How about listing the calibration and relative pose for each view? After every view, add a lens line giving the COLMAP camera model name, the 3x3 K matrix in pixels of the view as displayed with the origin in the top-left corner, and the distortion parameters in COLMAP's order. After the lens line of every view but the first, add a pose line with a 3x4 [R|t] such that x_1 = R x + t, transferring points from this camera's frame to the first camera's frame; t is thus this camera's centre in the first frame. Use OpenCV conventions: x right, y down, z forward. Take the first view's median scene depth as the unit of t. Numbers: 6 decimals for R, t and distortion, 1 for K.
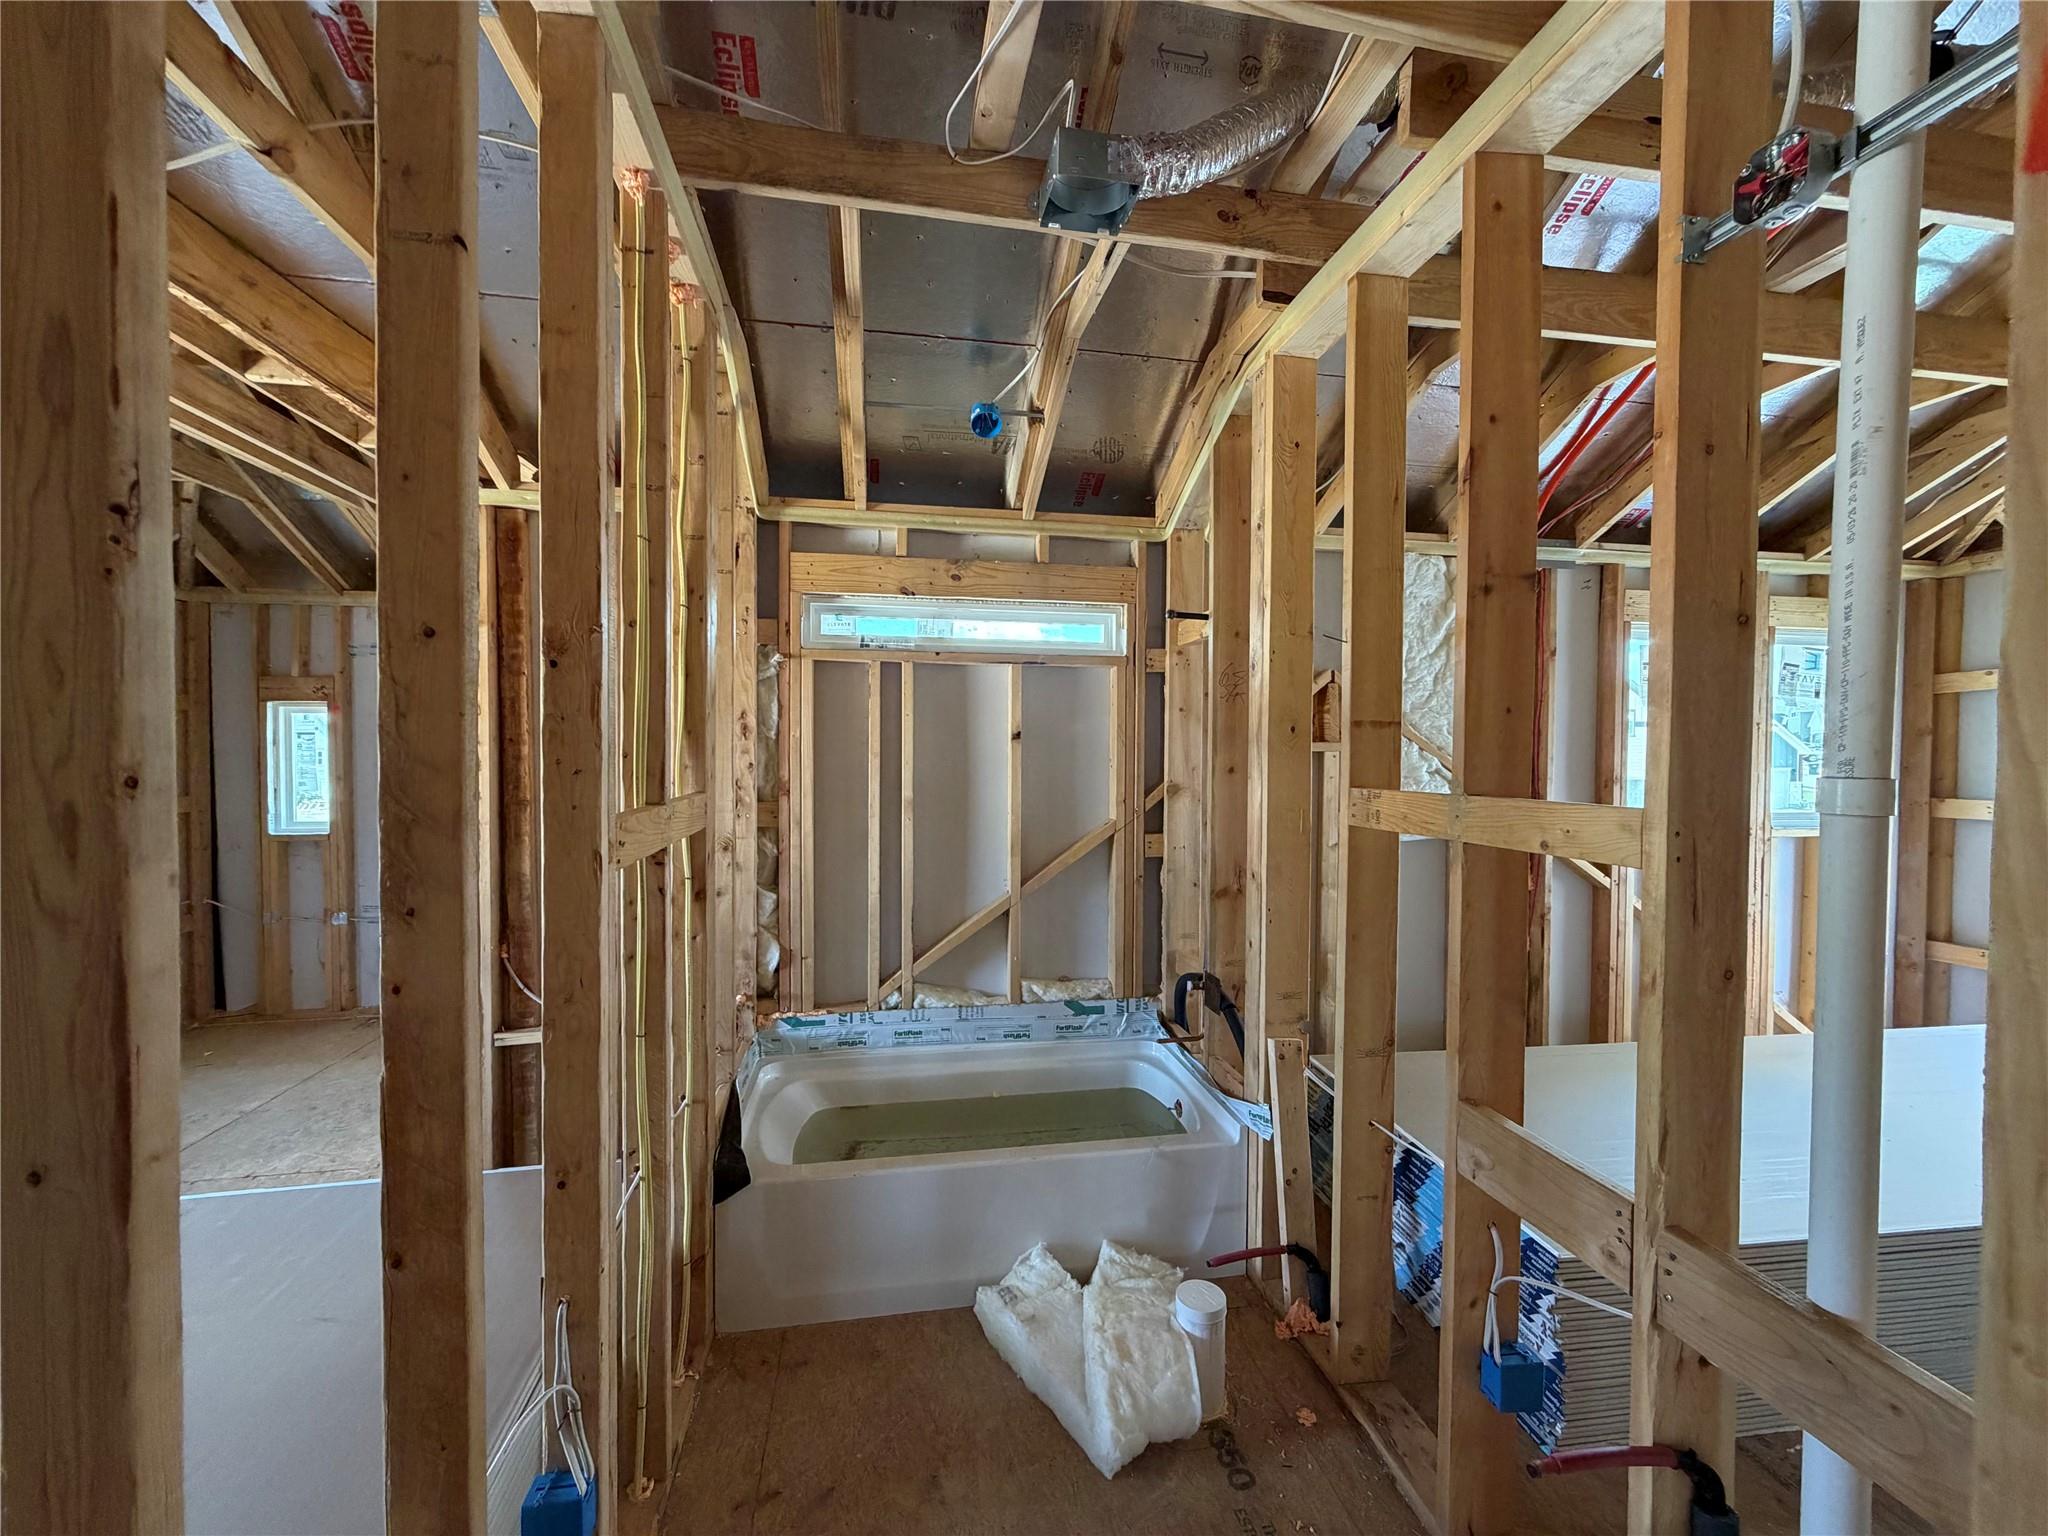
lens RADIAL K [[818.8, 0, 1019.4], [0, 818.8, 767.4], [0, 0, 1]] dist [0.001348, 0.000307]
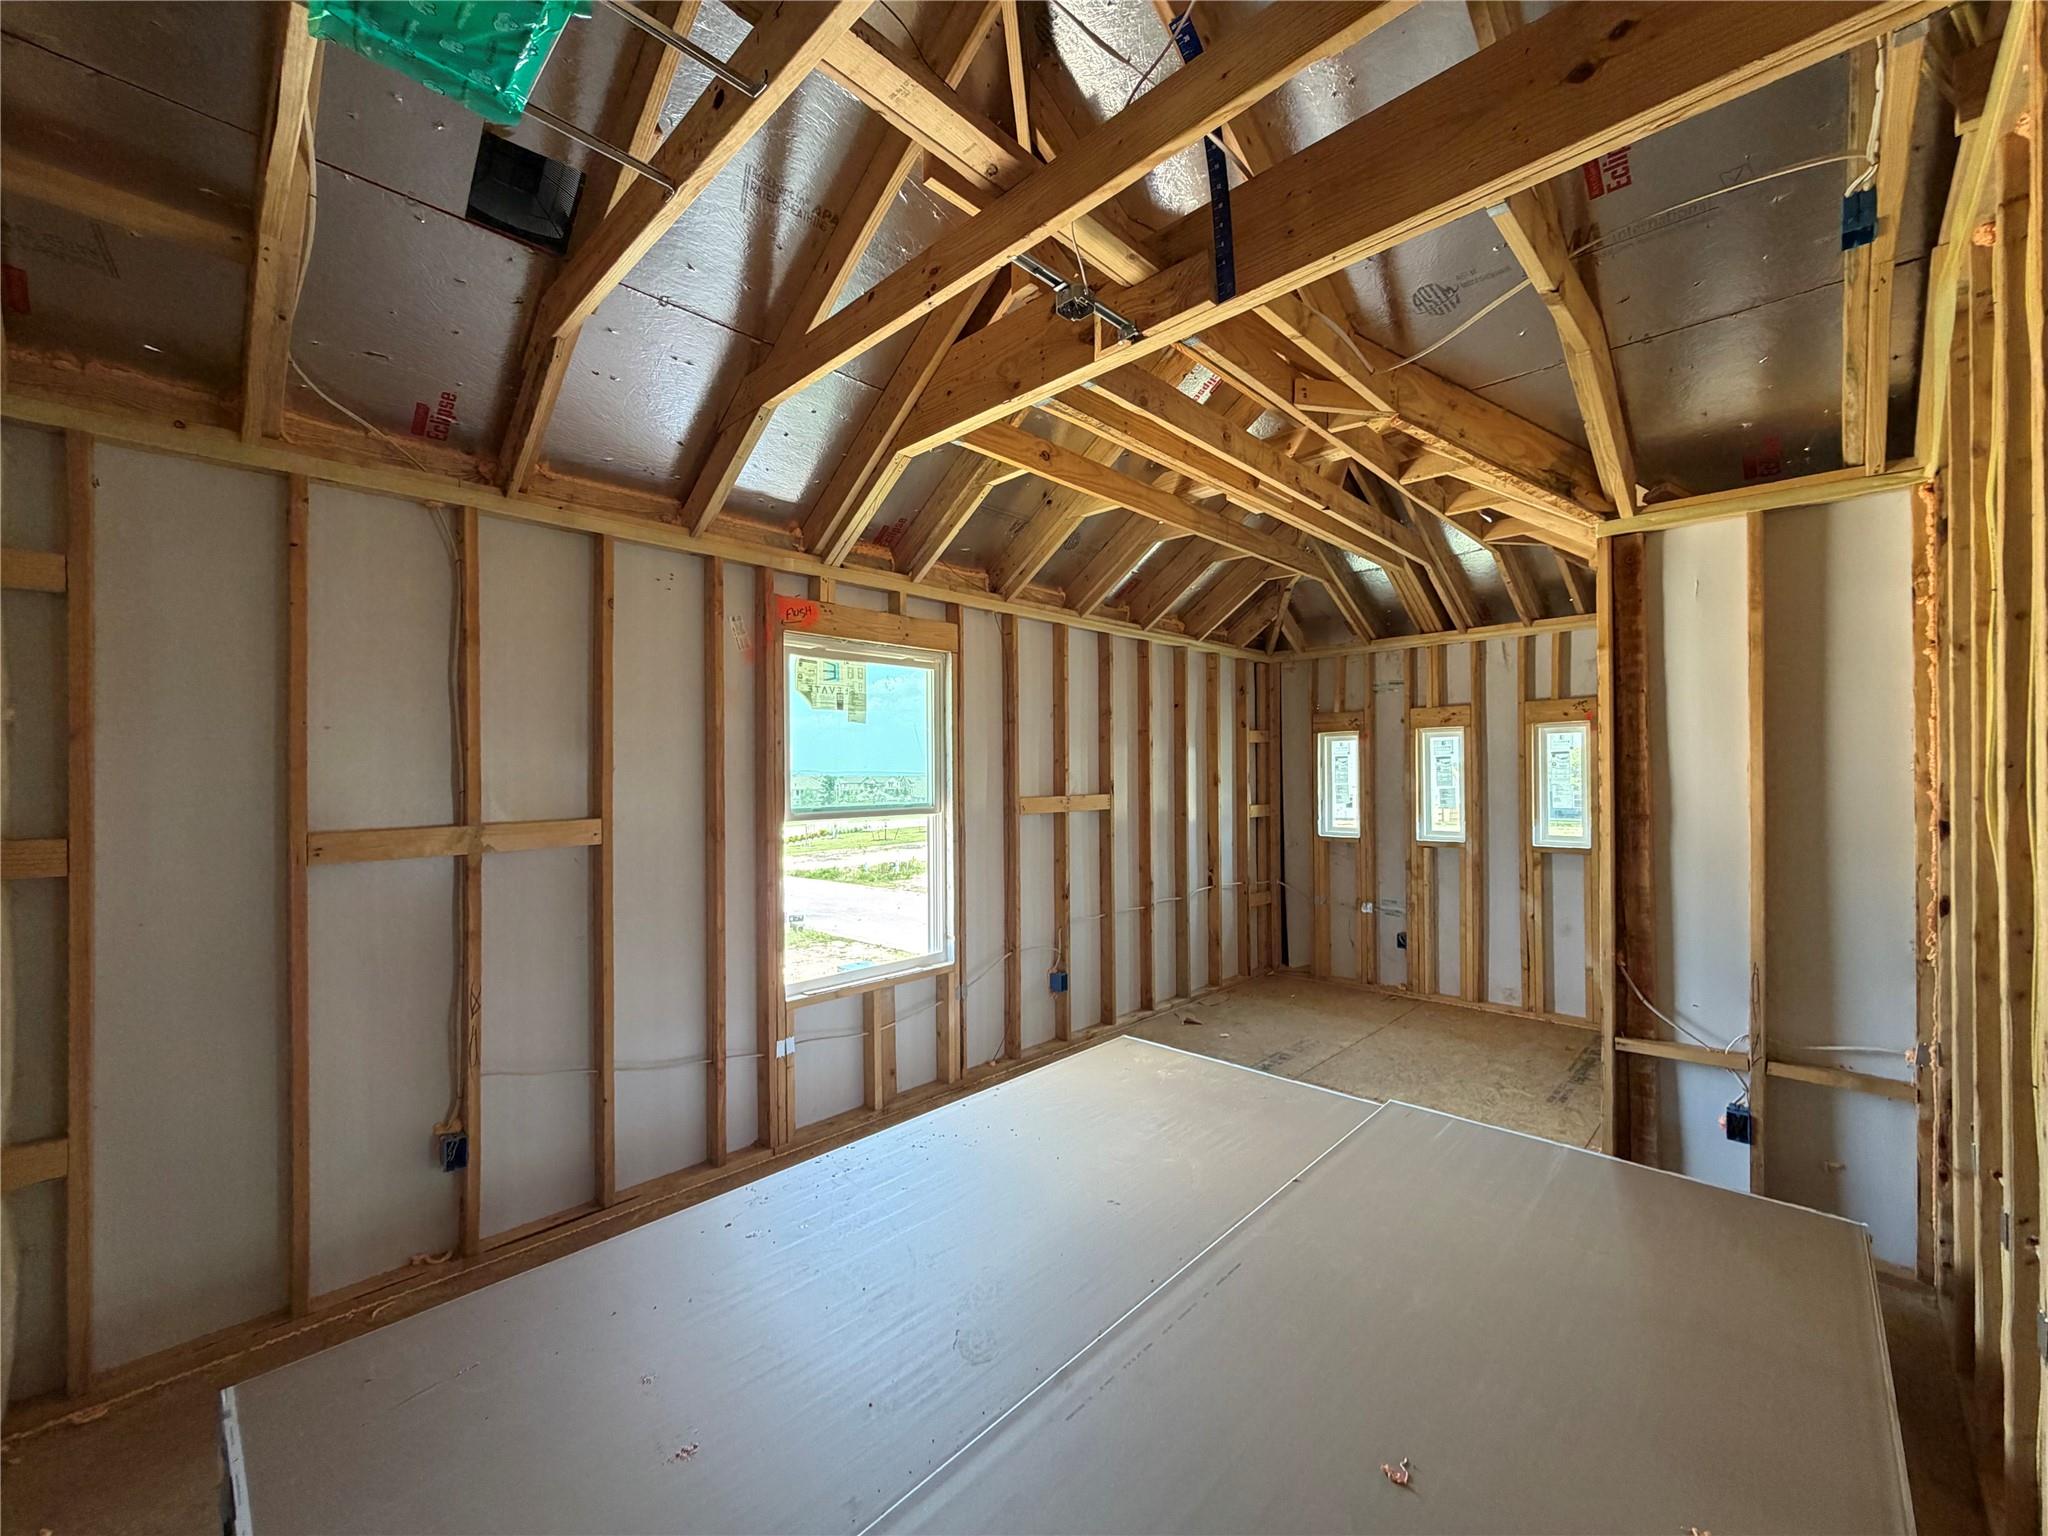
lens RADIAL K [[818.8, 0, 1024.8], [0, 818.8, 769.9], [0, 0, 1]] dist [0.001348, 0.000307]
pose [[0.585829, -0.008819, -0.810387, -0.185099], [-0.011058, 0.999761, -0.018874, 0.009878], [0.810359, 0.020019, 0.585591, -0.185845]]
